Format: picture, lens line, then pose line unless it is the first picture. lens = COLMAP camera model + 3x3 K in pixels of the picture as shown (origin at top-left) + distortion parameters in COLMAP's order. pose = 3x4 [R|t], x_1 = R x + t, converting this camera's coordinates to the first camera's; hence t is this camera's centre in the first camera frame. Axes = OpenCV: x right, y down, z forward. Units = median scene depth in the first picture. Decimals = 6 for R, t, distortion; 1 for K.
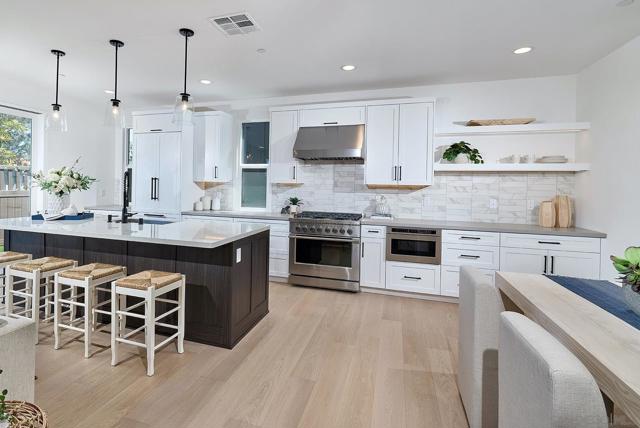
lens RADIAL K [[296.3, 0, 319.6], [0, 296.3, 188.7], [0, 0, 1]] dist [0.002595, 0.000458]
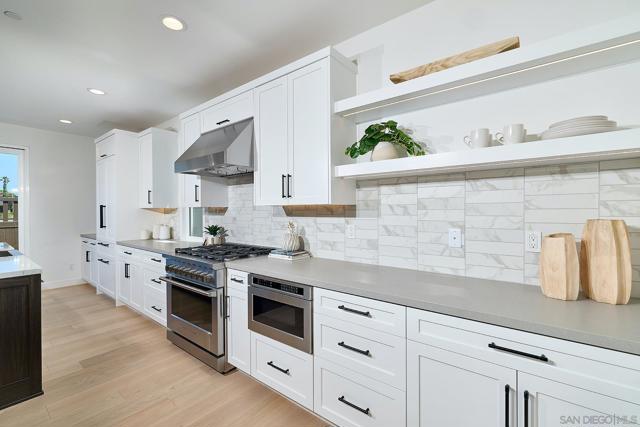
lens RADIAL K [[273.3, 0, 337.9], [0, 273.3, 213.6], [0, 0, 1]] dist [0.000616, 0.000171]
pose [[0.944615, -0.018392, -0.327664, 0.562858], [0.018324, 0.999827, -0.003294, 0.009065], [0.327668, -0.002893, 0.944789, 0.511004]]
